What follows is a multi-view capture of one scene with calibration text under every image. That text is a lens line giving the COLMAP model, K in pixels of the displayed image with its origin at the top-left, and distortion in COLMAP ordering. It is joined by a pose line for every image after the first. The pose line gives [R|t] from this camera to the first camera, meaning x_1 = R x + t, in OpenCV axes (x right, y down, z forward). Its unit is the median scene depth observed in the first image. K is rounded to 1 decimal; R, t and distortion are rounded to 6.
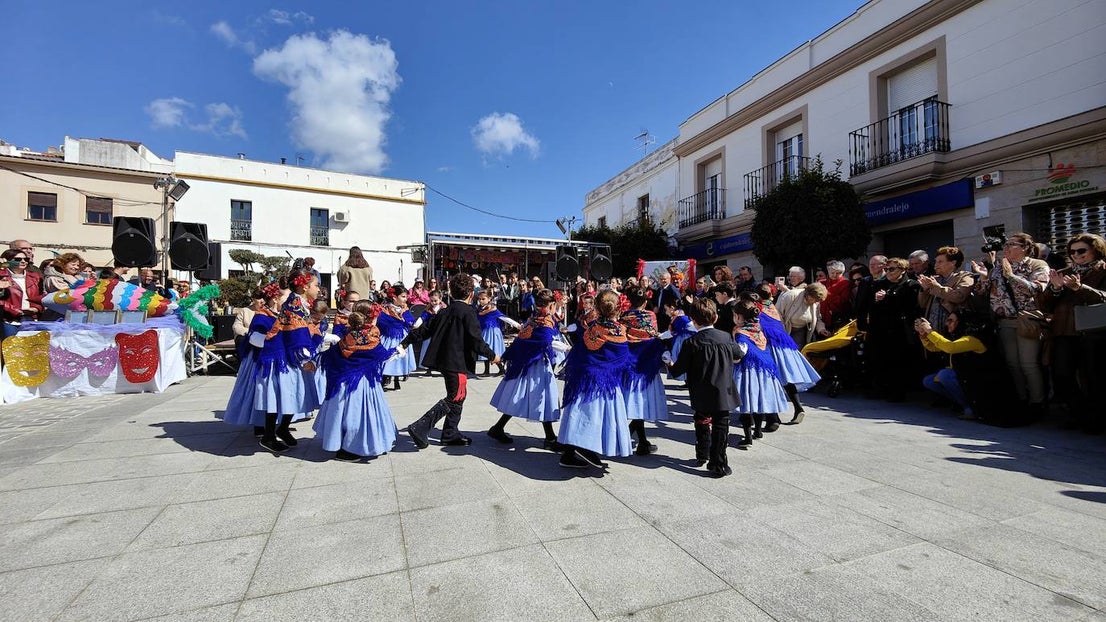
lens RADIAL K [[472.0, 0, 547.7], [0, 472.0, 312.6], [0, 0, 1]] dist [-0.017135, -0.000394]
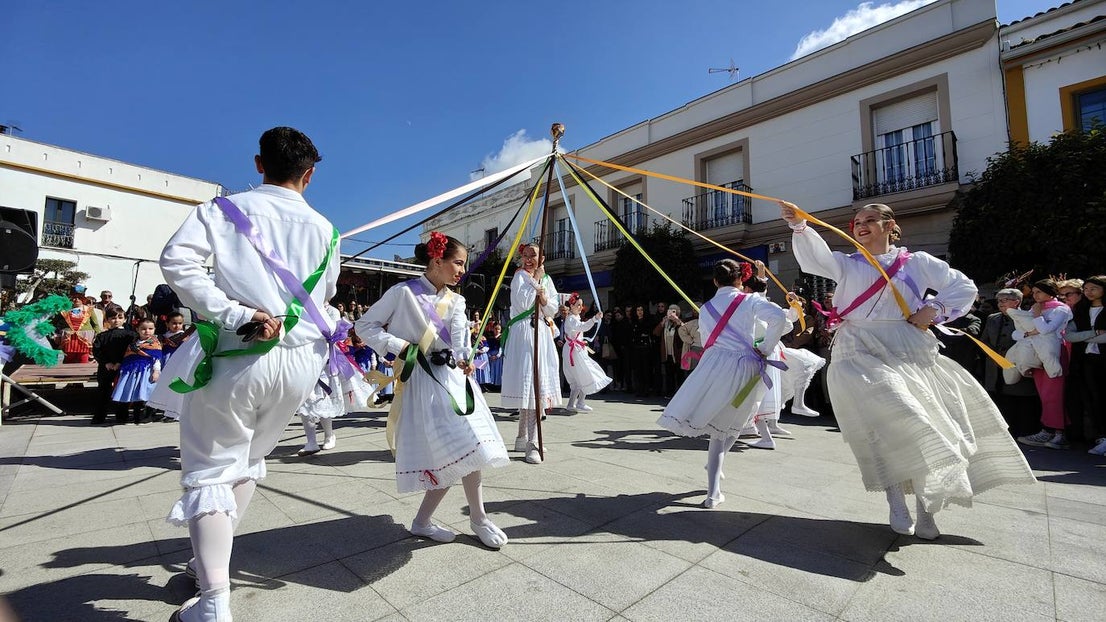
lens RADIAL K [[472.0, 0, 547.7], [0, 472.0, 312.6], [0, 0, 1]] dist [-0.017135, -0.000394]
pose [[0.916126, 0.037363, 0.399146, -0.168966], [-0.012729, 0.997856, -0.064190, 0.003312], [-0.400689, 0.053726, 0.914638, 0.010533]]
